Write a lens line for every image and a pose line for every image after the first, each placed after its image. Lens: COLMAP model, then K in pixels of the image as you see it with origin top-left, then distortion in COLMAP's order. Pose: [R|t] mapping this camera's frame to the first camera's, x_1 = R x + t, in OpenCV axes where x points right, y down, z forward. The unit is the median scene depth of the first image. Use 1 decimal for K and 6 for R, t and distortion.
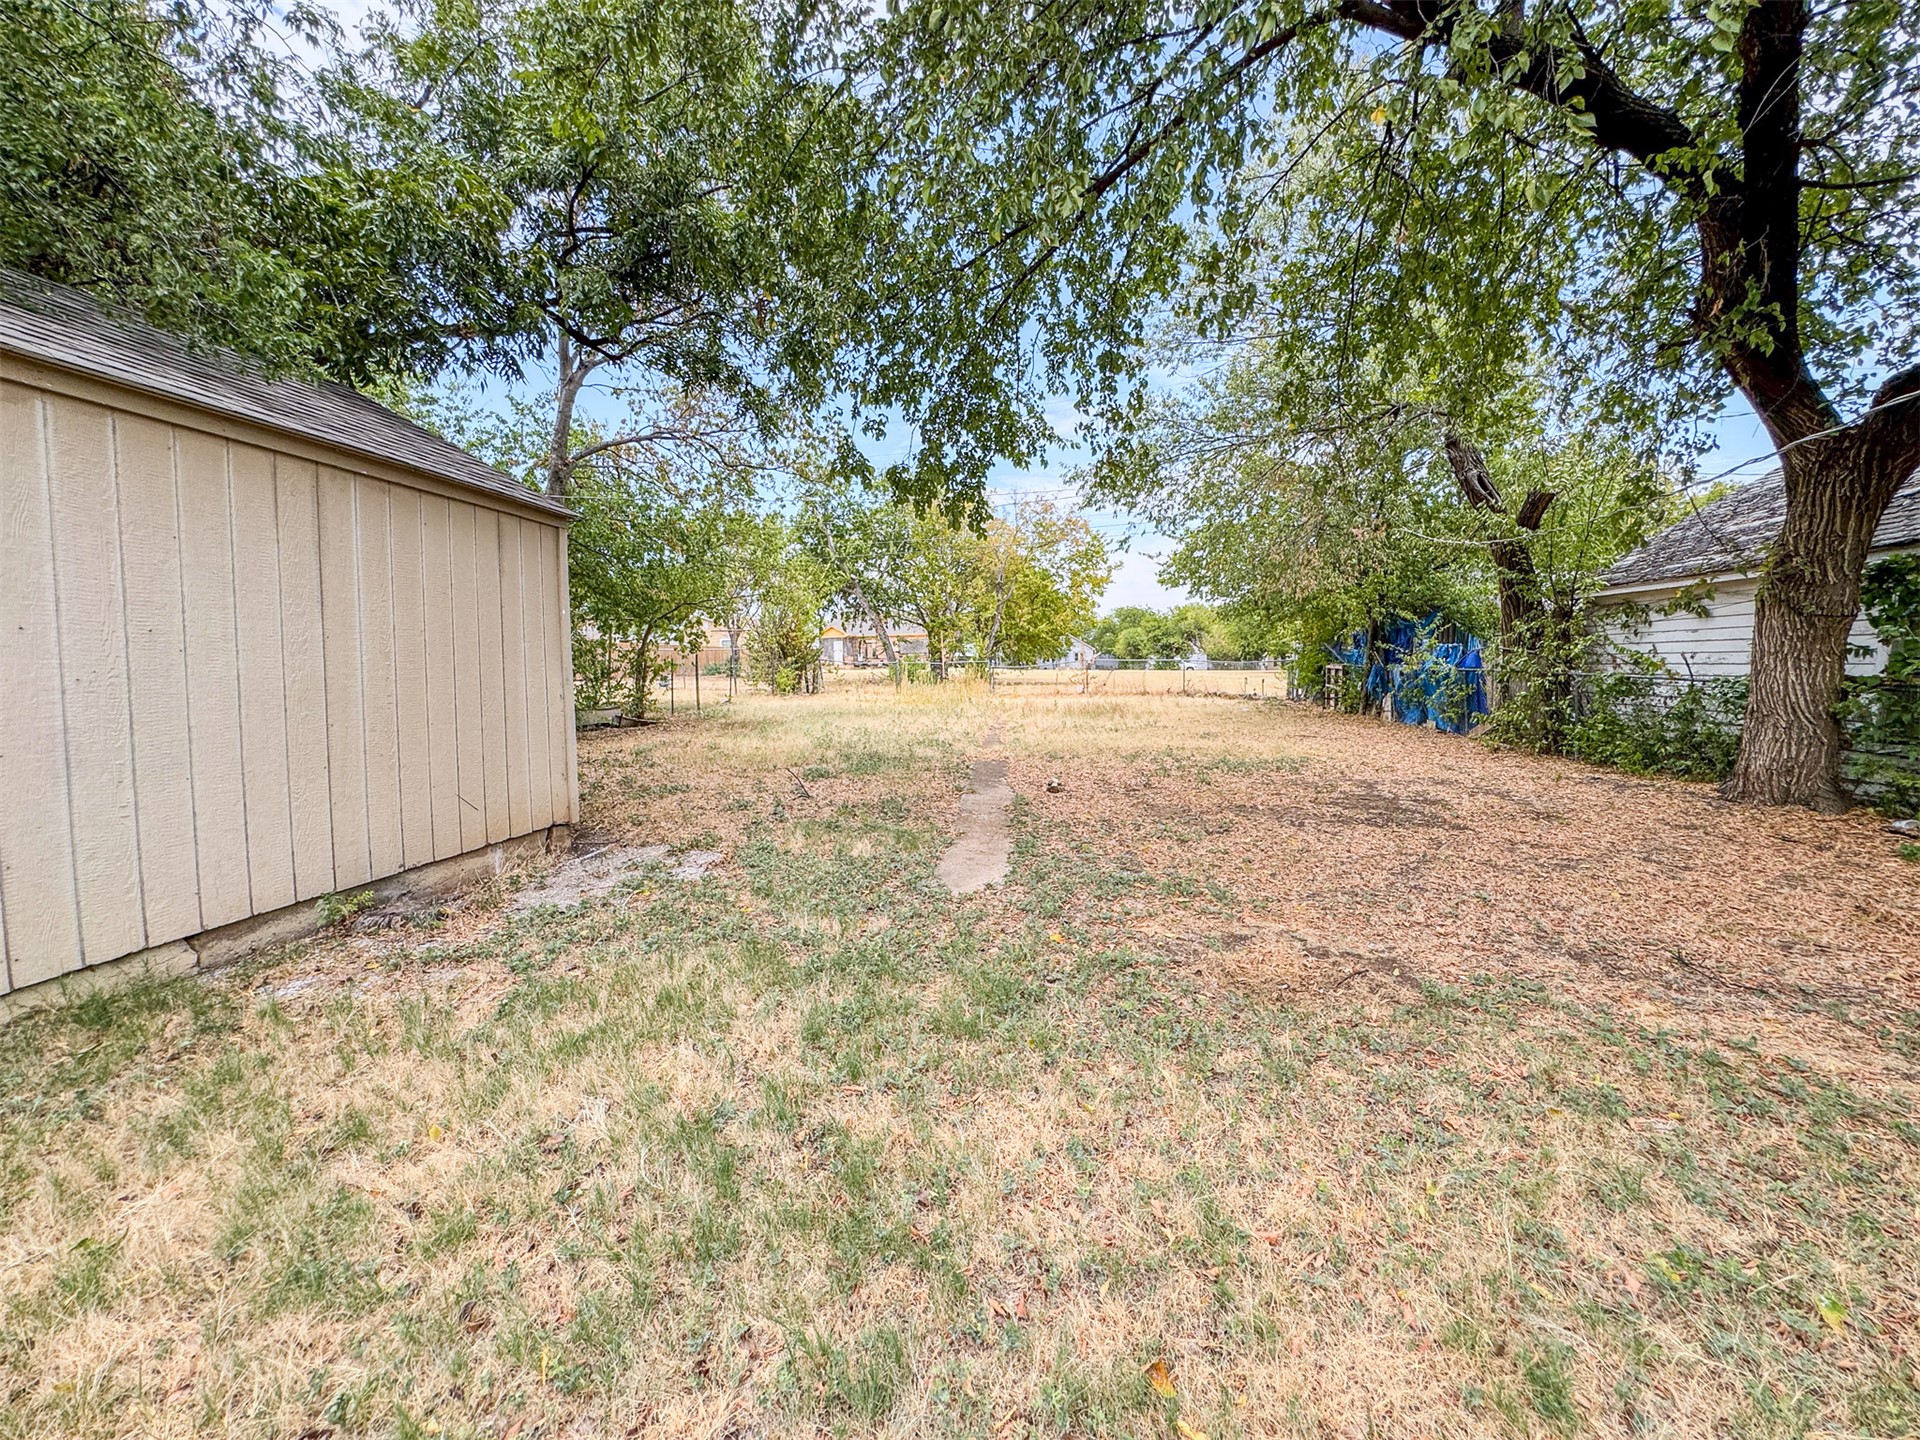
lens RADIAL K [[770.0, 0, 955.7], [0, 770.0, 736.0], [0, 0, 1]] dist [-0.013716, -0.000024]
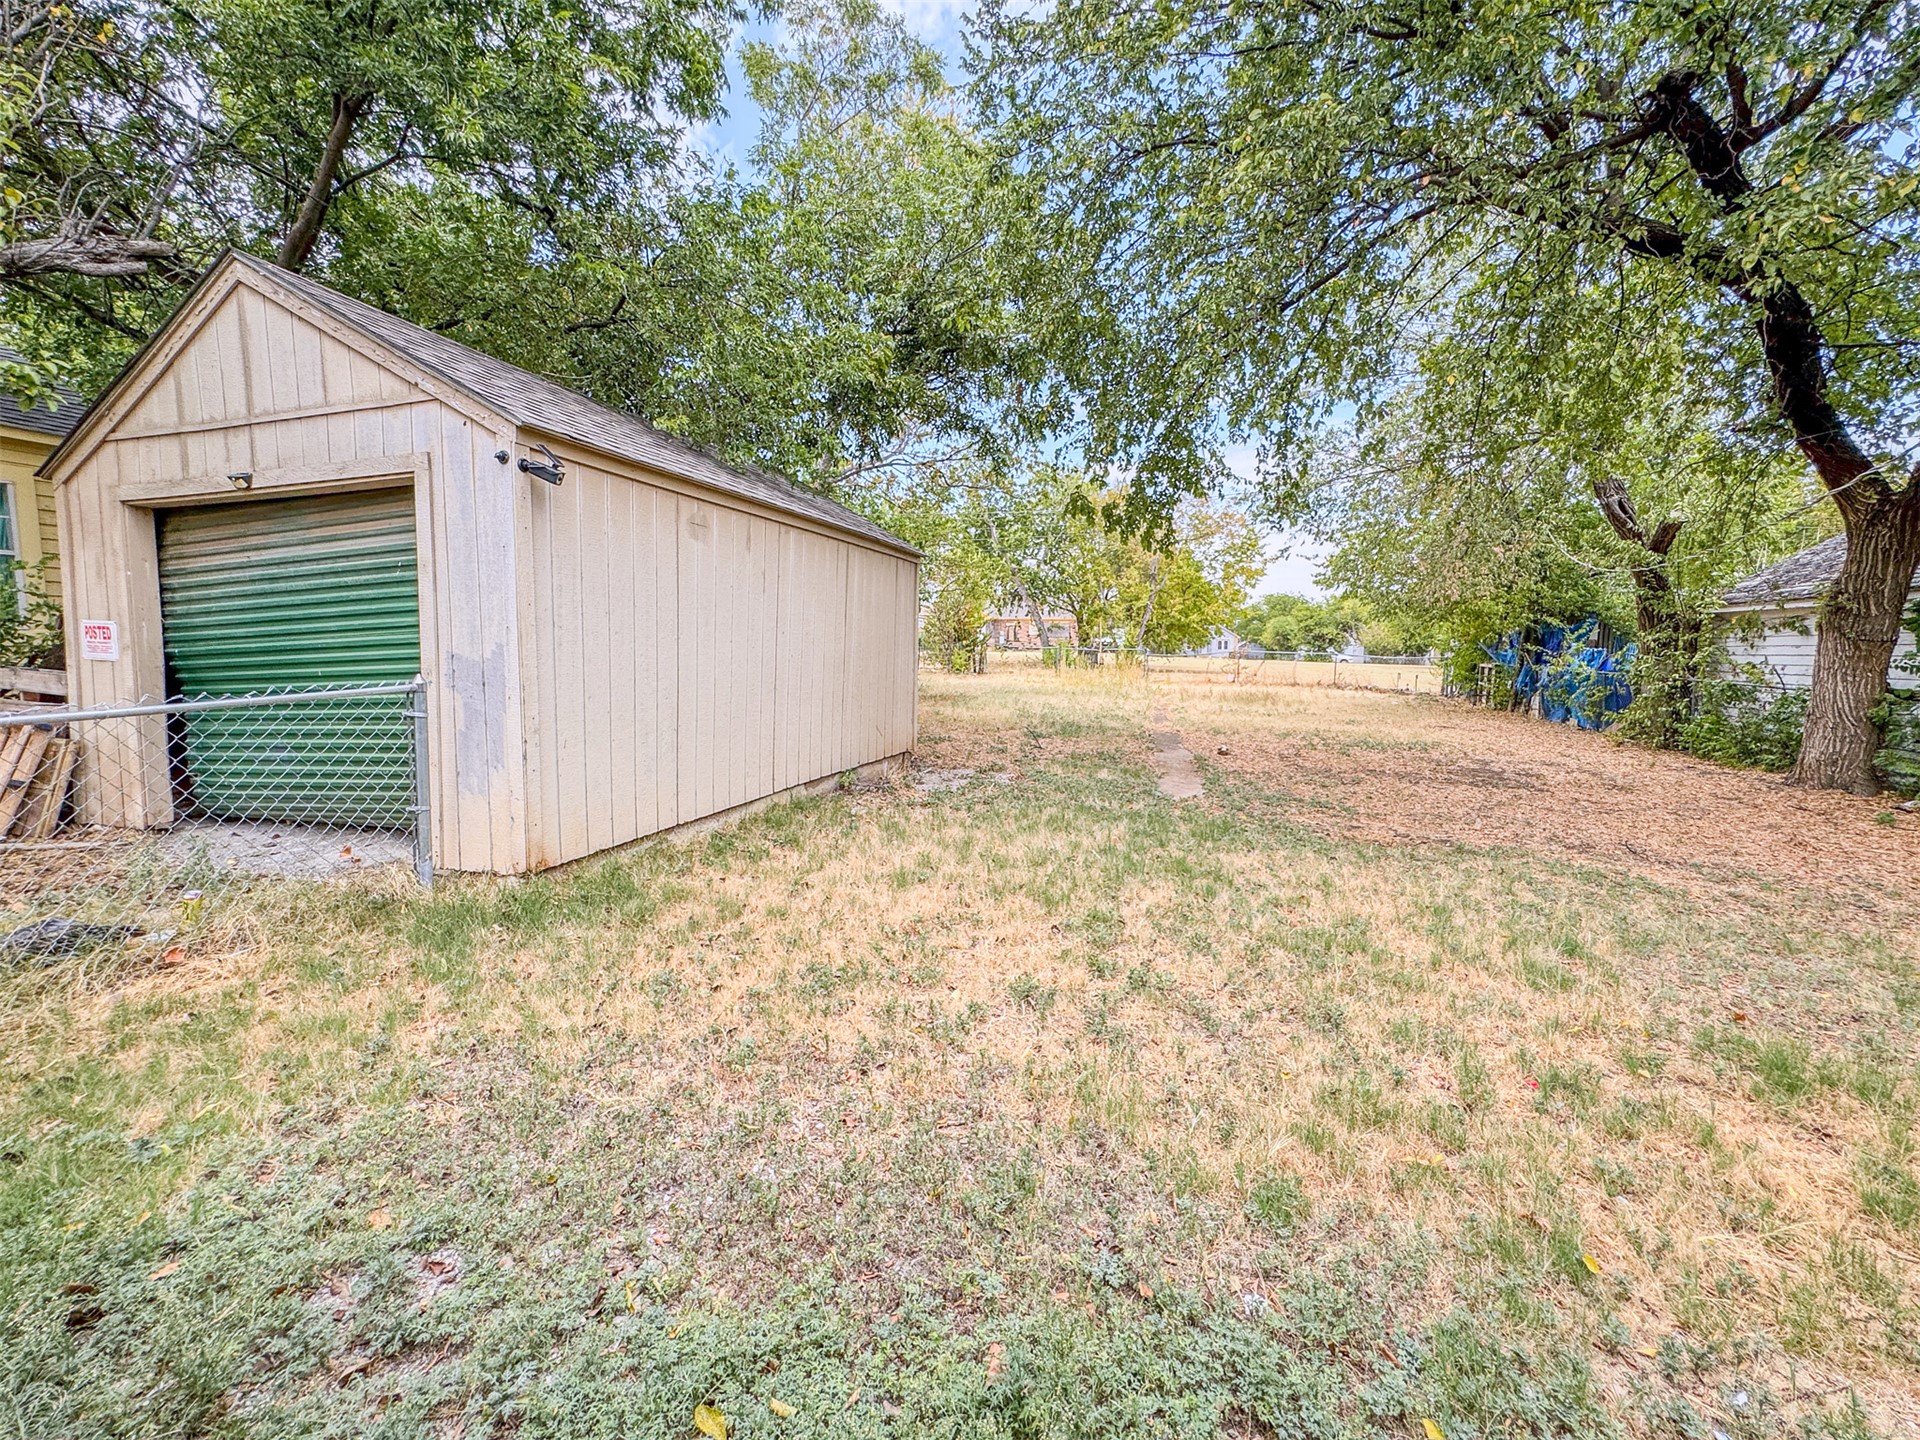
lens RADIAL K [[797.2, 0, 957.1], [0, 797.2, 721.5], [0, 0, 1]] dist [-0.003409, 0.000243]
pose [[0.987043, 0.045114, -0.153980, -0.084157], [-0.044847, 0.998980, 0.005209, 0.021384], [0.154058, 0.001764, 0.988060, -0.309359]]
